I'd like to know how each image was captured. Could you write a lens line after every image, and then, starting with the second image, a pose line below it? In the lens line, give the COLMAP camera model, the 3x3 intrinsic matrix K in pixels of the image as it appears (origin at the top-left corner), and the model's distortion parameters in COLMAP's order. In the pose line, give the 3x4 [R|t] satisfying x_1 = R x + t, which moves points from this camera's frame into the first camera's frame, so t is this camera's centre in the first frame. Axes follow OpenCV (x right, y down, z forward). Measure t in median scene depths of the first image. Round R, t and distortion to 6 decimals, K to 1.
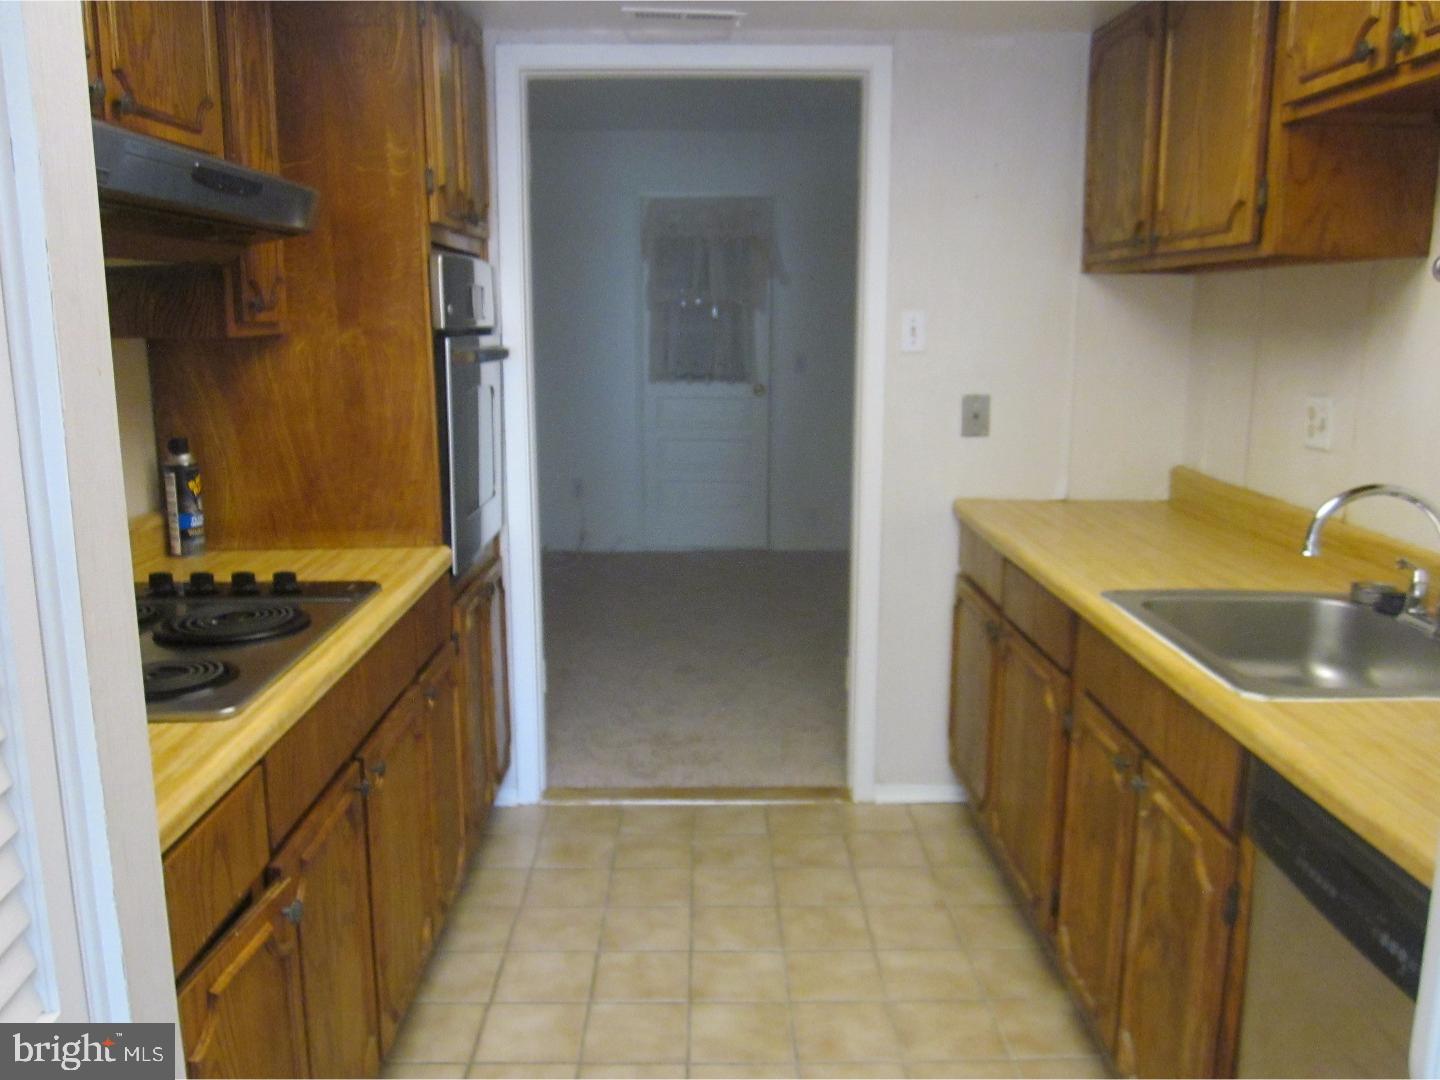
lens RADIAL K [[1223.7, 0, 725.3], [0, 1223.7, 536.6], [0, 0, 1]] dist [-0.047445, 0.024077]
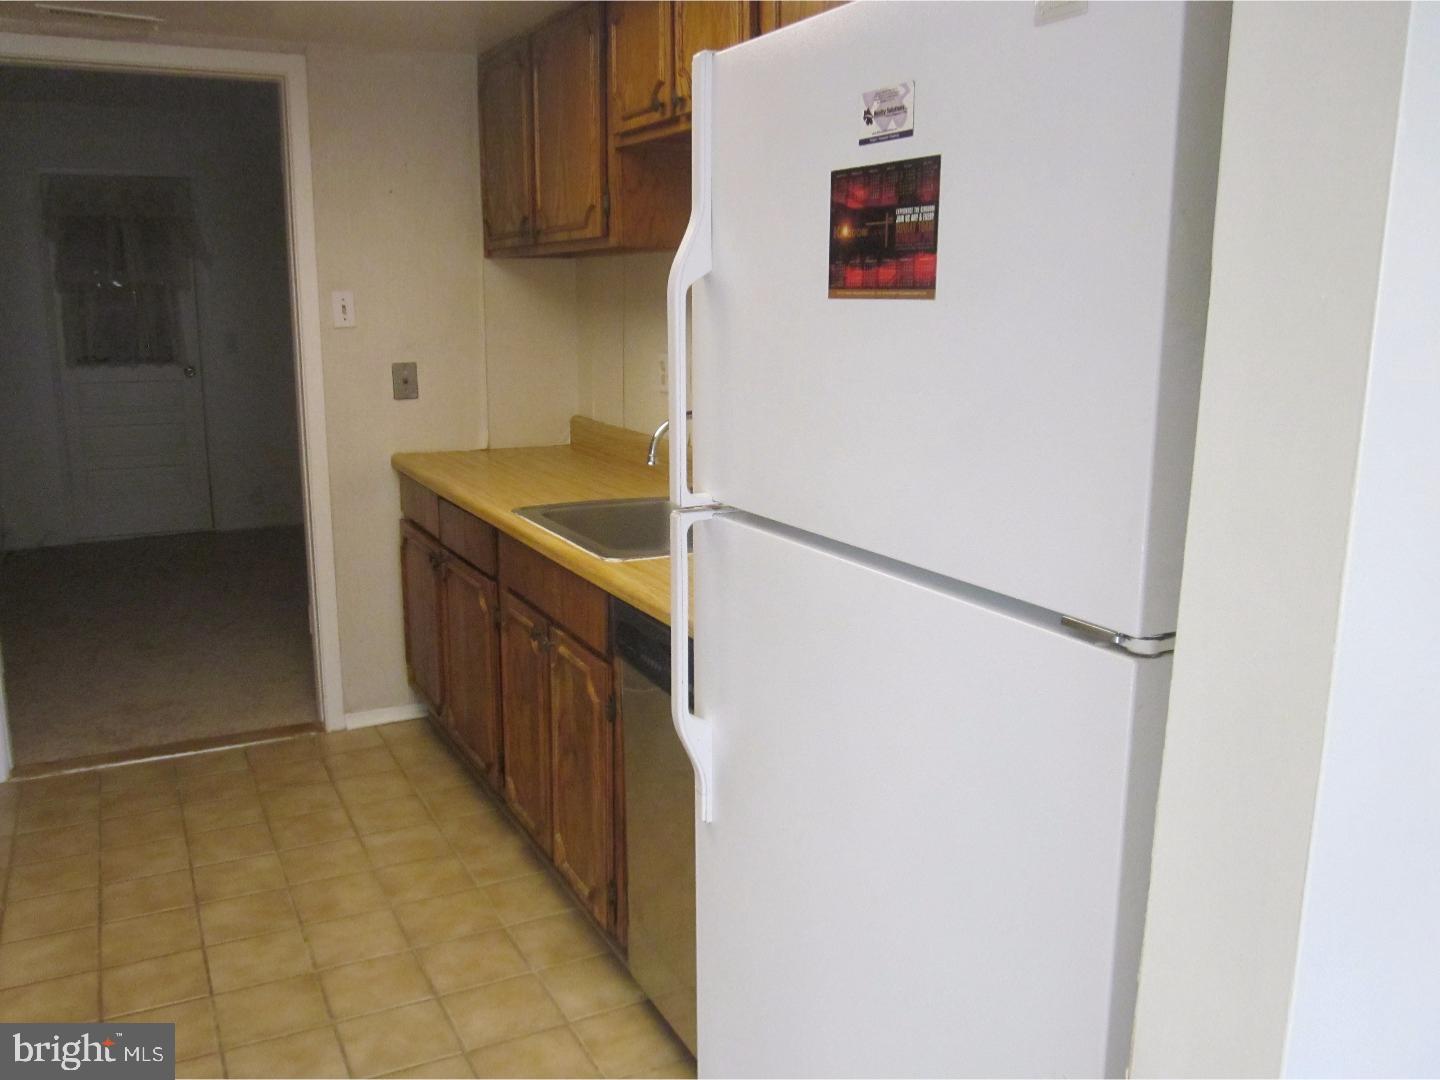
lens RADIAL K [[1223.7, 0, 711.6], [0, 1223.7, 535.1], [0, 0, 1]] dist [-0.047445, 0.024077]
pose [[0.904439, -0.087483, 0.417538, -0.033058], [0.080555, 0.996162, 0.034225, 0.036071], [-0.418929, 0.002680, 0.908015, -0.204067]]
